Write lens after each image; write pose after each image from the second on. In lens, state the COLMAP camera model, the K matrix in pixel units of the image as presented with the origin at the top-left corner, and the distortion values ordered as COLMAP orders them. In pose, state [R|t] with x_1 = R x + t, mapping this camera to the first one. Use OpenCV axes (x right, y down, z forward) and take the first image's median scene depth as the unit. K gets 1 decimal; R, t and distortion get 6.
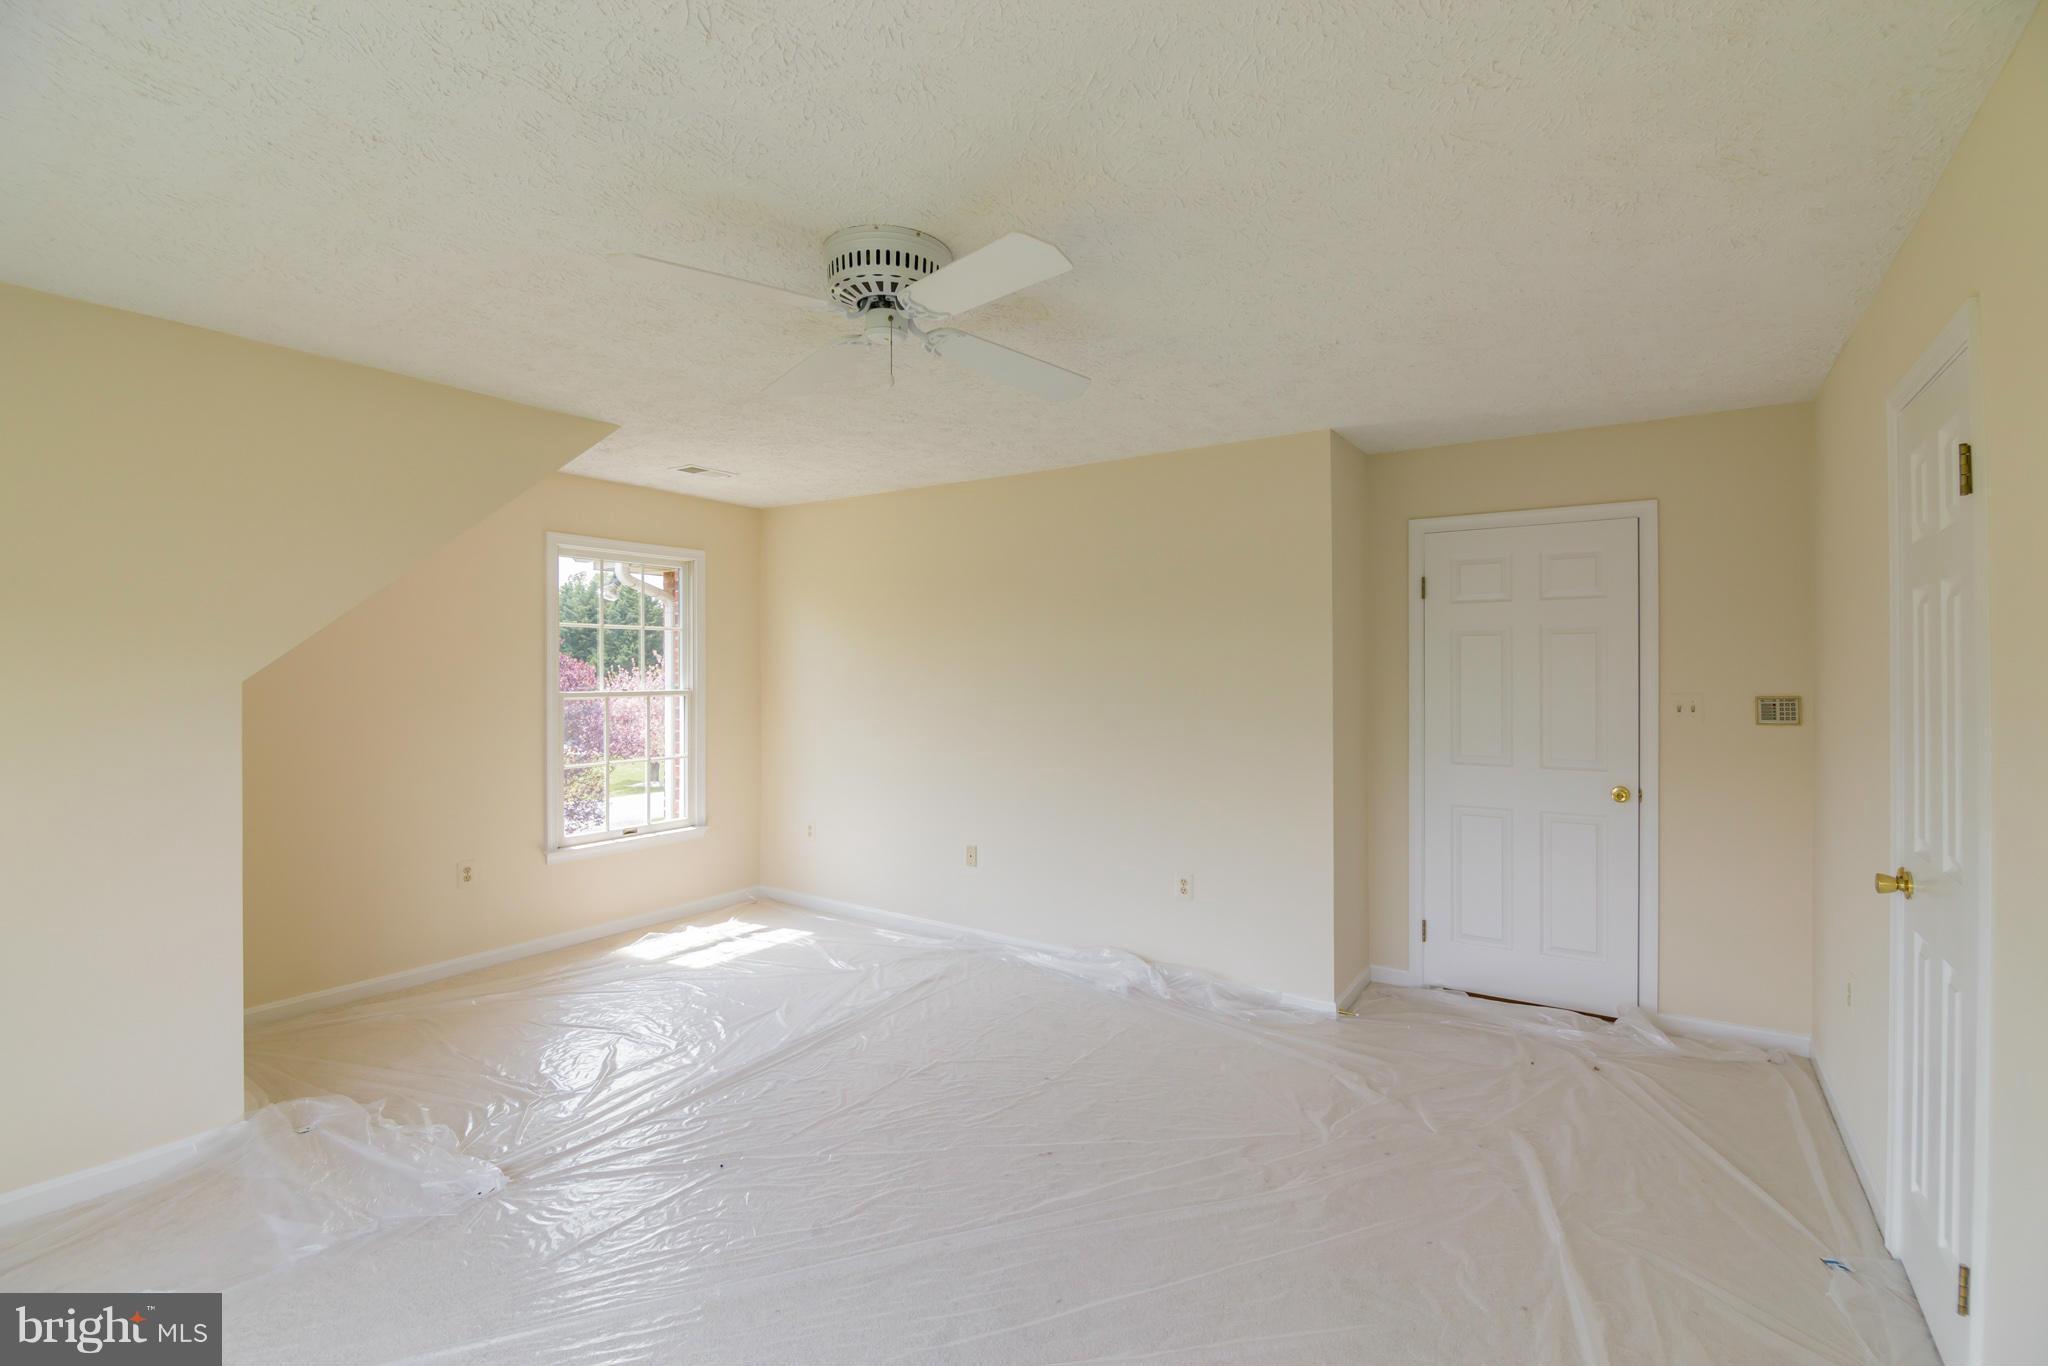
lens RADIAL K [[937.2, 0, 1030.8], [0, 937.2, 678.0], [0, 0, 1]] dist [0.000812, -0.001318]
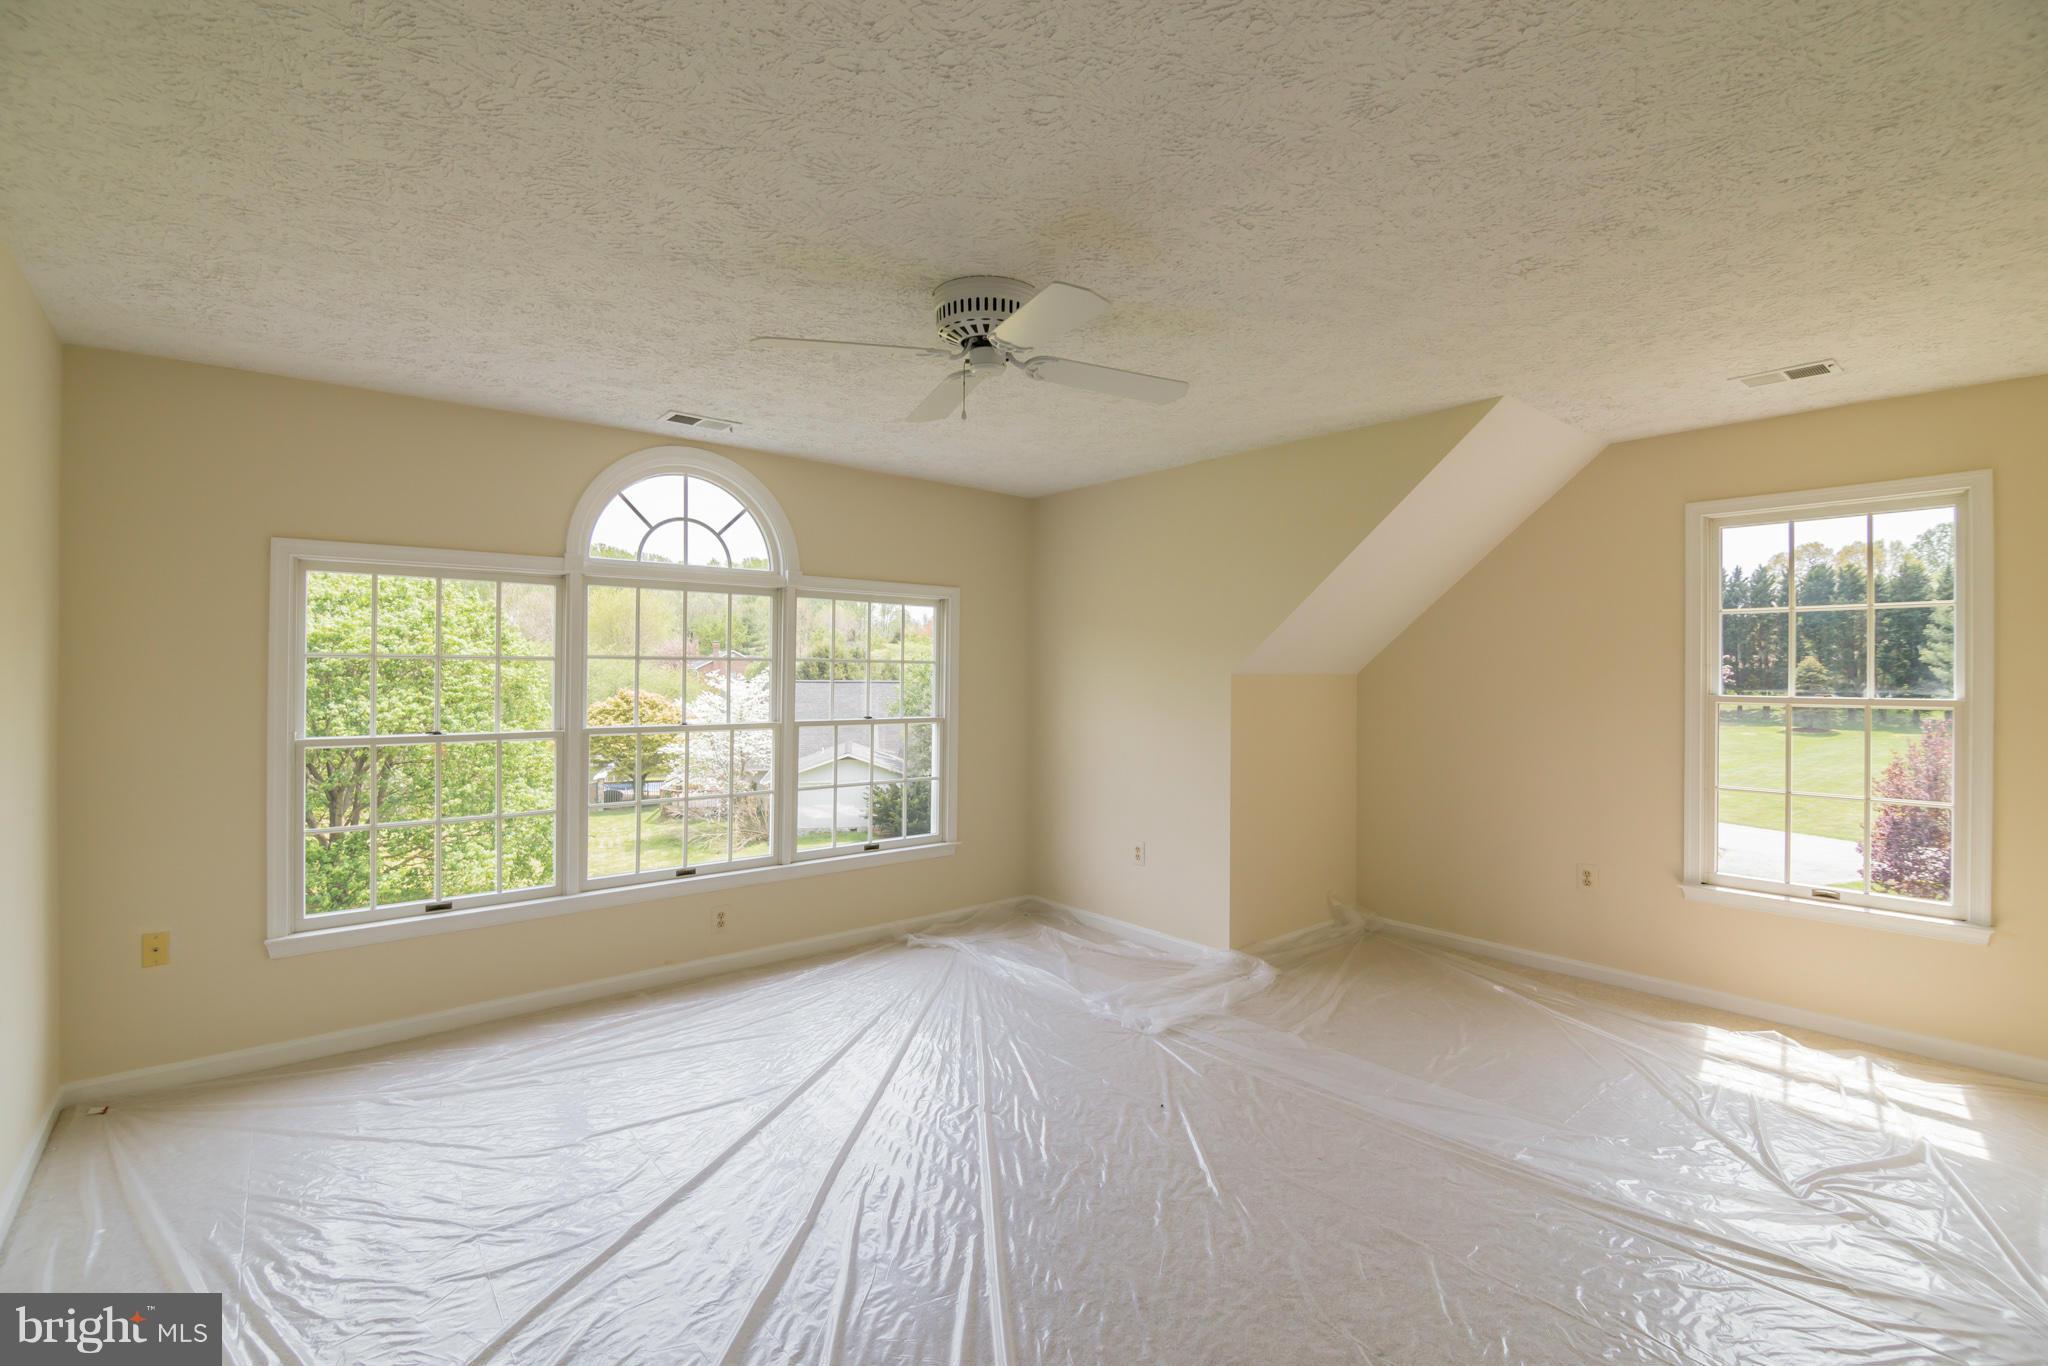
lens RADIAL K [[937.2, 0, 1029.9], [0, 937.2, 674.2], [0, 0, 1]] dist [0.000812, -0.001318]
pose [[-0.266374, 0.008583, -0.963832, 0.445677], [-0.005655, 0.999929, 0.010467, -0.008472], [0.963853, 0.008239, -0.266307, 0.640528]]
